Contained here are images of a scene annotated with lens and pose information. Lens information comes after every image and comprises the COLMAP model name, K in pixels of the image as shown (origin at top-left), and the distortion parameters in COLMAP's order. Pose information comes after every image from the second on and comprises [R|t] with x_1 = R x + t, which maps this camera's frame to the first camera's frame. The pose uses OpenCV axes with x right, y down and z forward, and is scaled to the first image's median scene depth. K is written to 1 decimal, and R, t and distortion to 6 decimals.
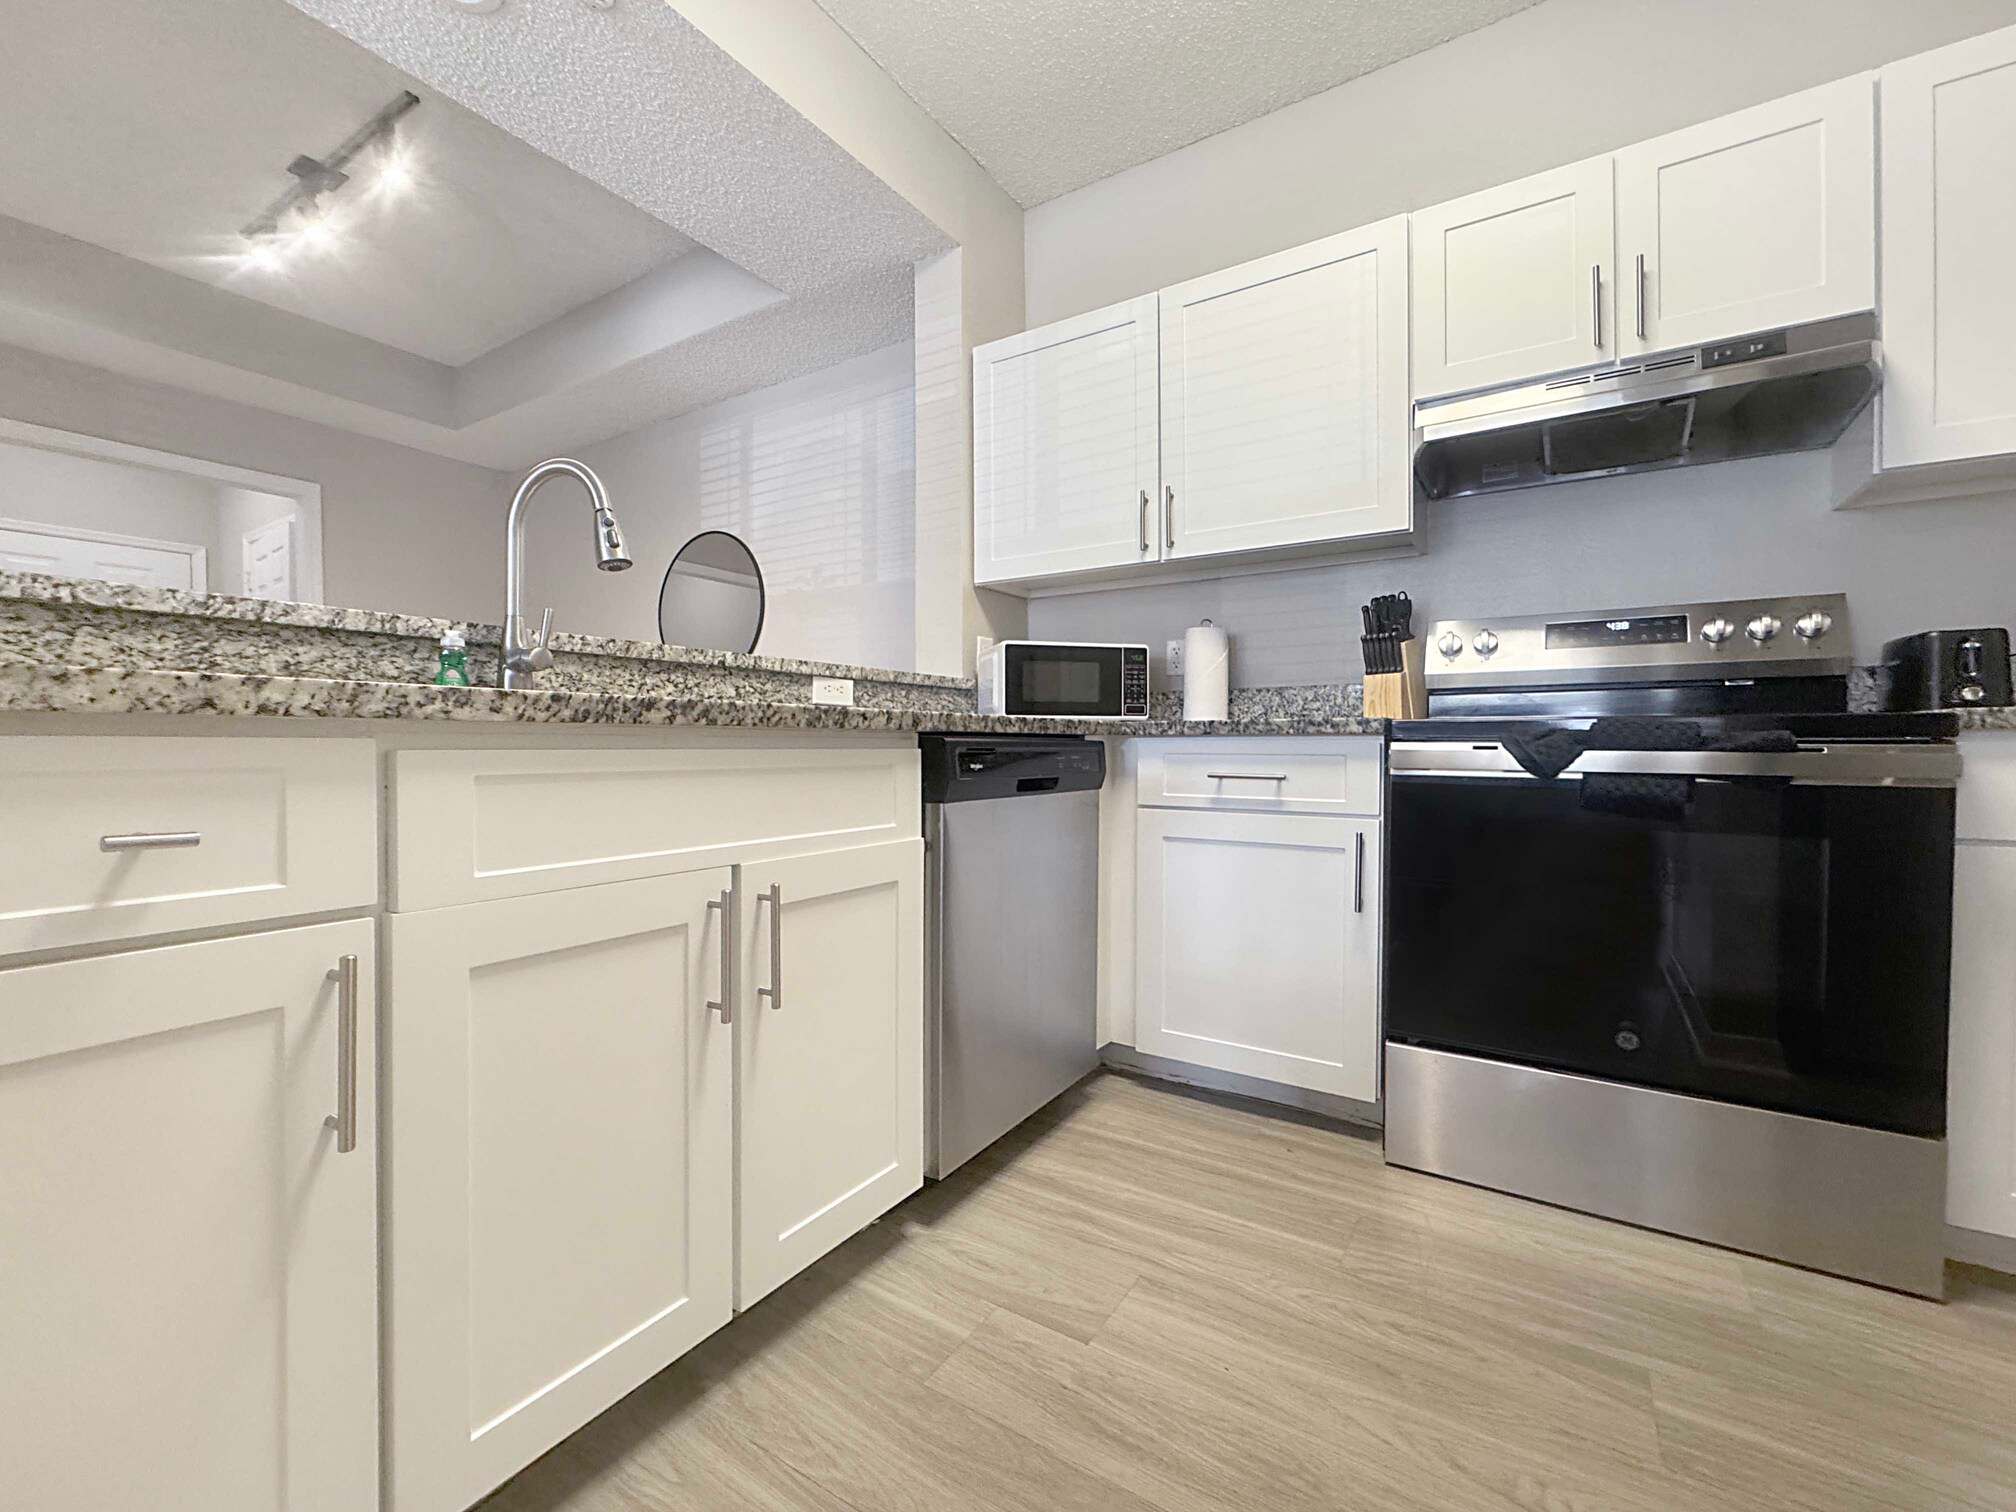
lens RADIAL K [[828.7, 0, 941.6], [0, 828.7, 724.7], [0, 0, 1]] dist [0.000796, -0.000730]
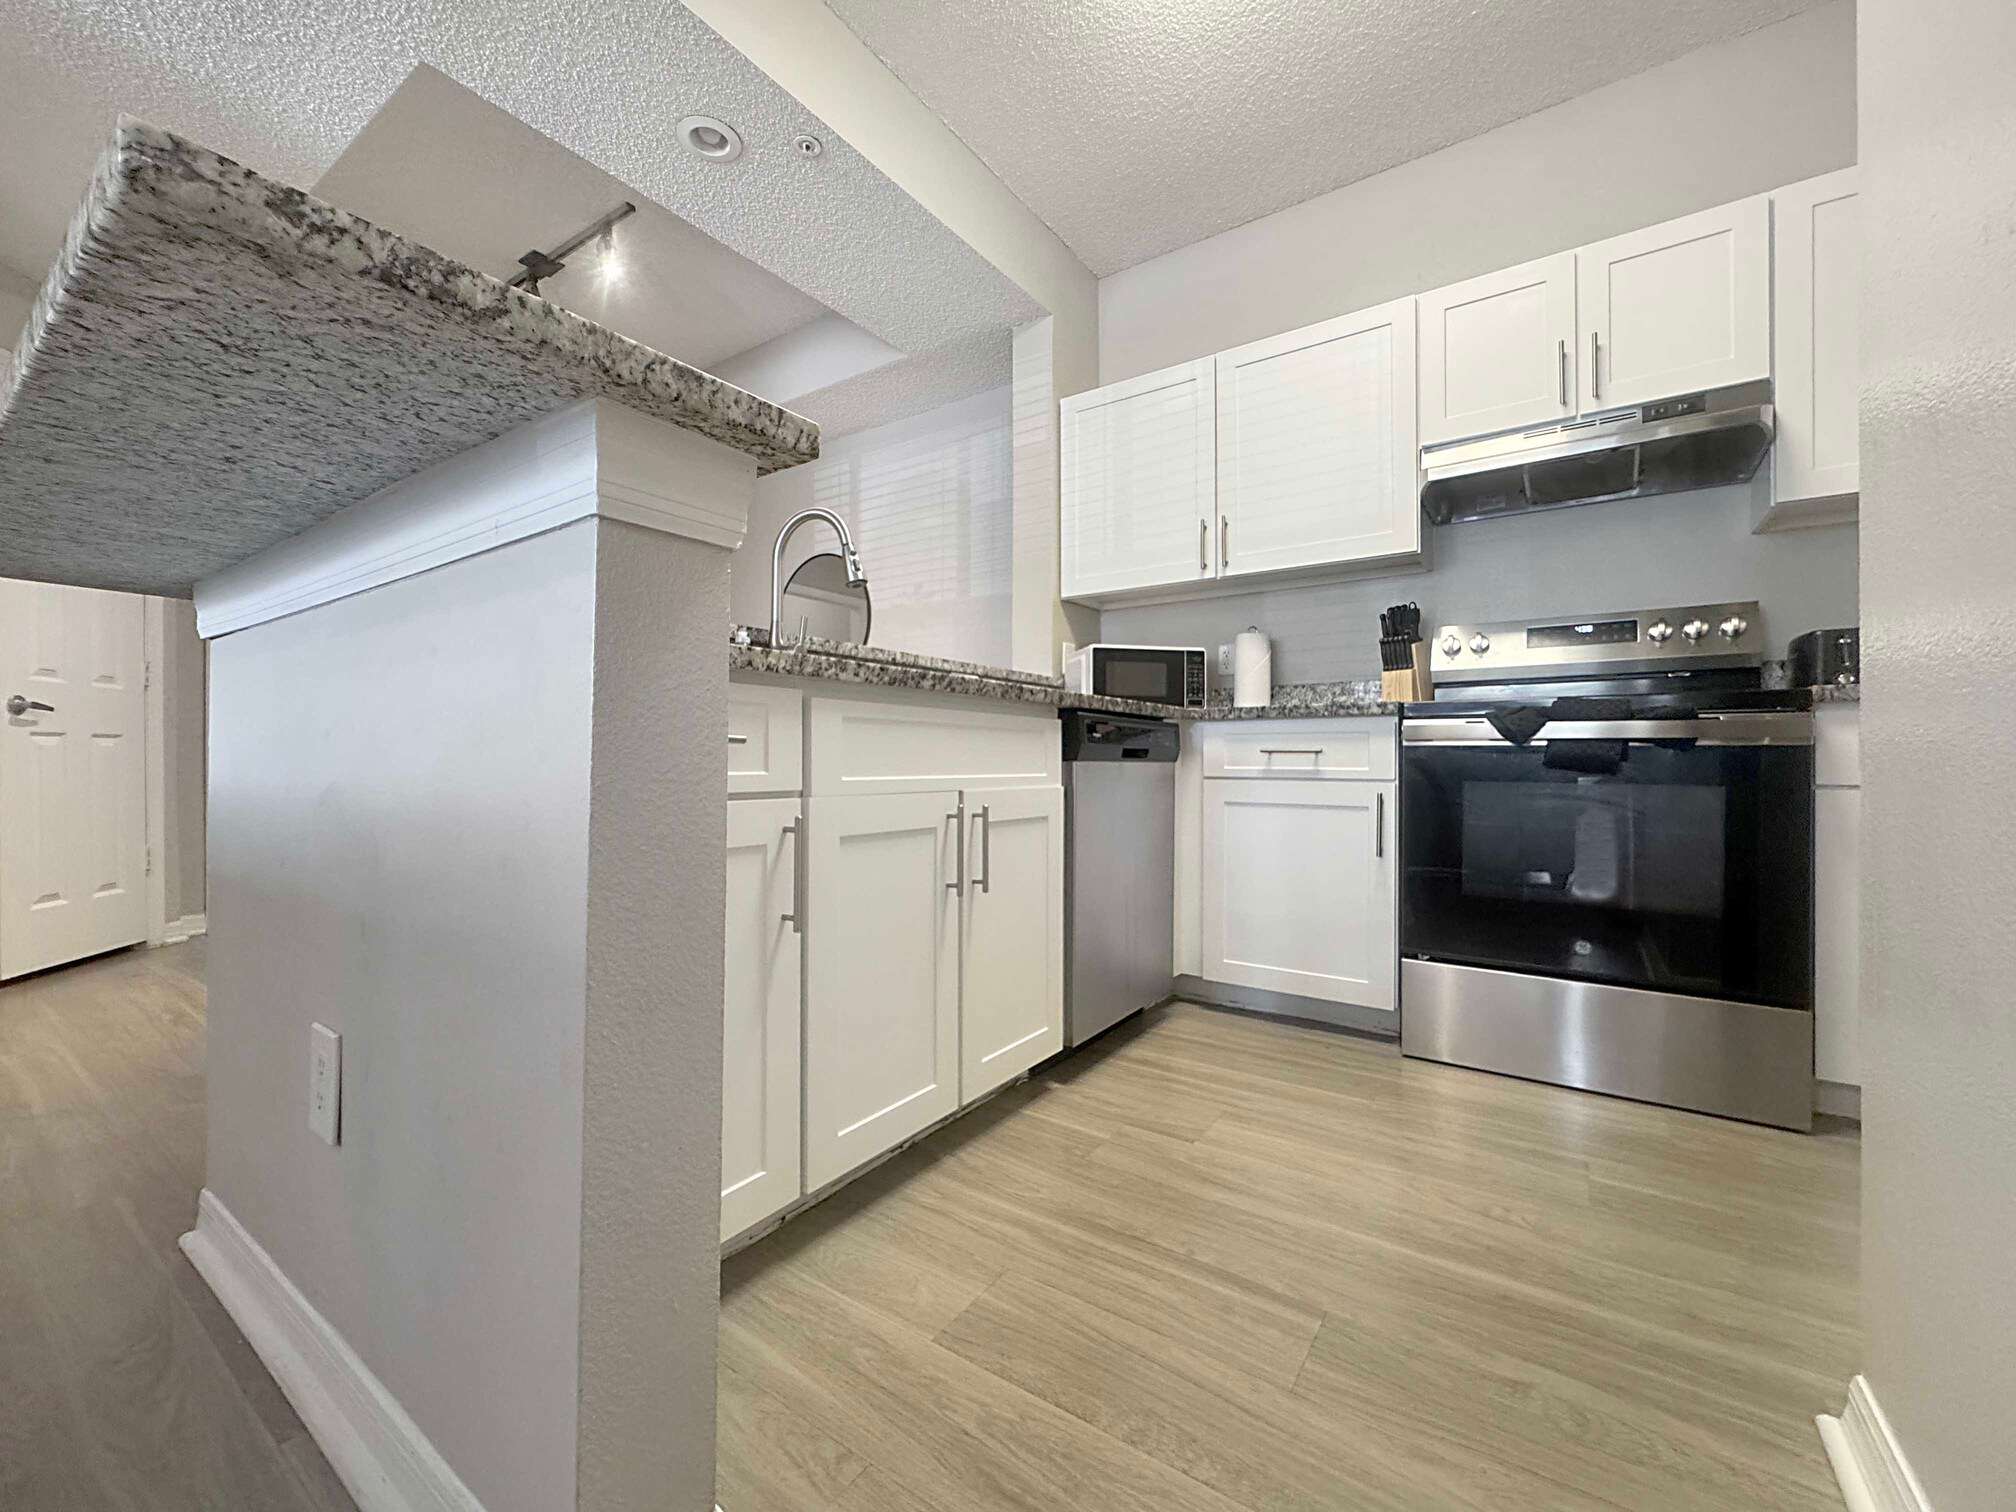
lens RADIAL K [[828.7, 0, 1009.3], [0, 828.7, 754.9], [0, 0, 1]] dist [0.000796, -0.000730]
pose [[0.998708, -0.014922, 0.048578, -0.116266], [0.014143, 0.999766, 0.016339, 0.041763], [-0.048810, -0.015631, 0.998686, -0.224768]]
